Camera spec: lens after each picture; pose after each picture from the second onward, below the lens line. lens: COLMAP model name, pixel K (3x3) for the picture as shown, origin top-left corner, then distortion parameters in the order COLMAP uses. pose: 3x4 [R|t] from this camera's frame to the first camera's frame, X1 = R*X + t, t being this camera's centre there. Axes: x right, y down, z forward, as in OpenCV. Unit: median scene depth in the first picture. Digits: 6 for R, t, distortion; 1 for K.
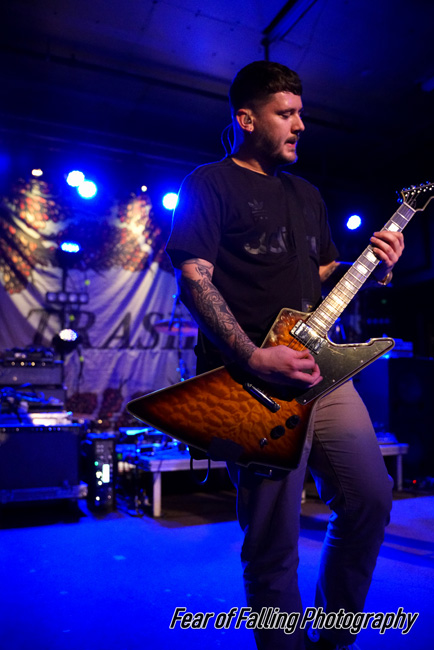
lens RADIAL K [[522.5, 0, 217.0], [0, 522.5, 325.0], [0, 0, 1]] dist [-0.098876, 0.008042]
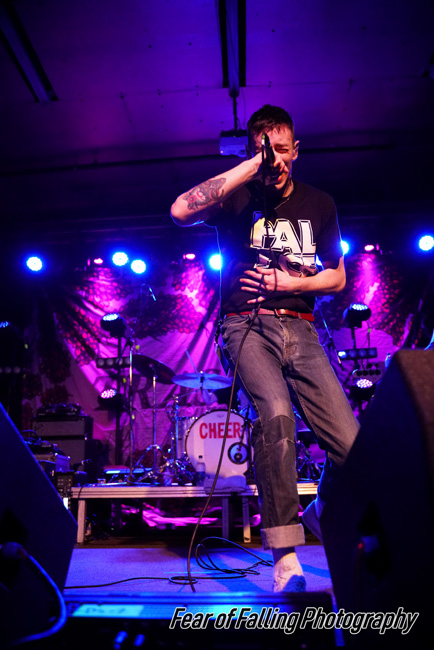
lens RADIAL K [[522.5, 0, 217.0], [0, 522.5, 325.0], [0, 0, 1]] dist [-0.098876, 0.008042]
pose [[0.879679, -0.161270, -0.447390, 0.388456], [0.082720, 0.978294, -0.189996, 0.093268], [0.468319, 0.130127, 0.873924, 0.097762]]
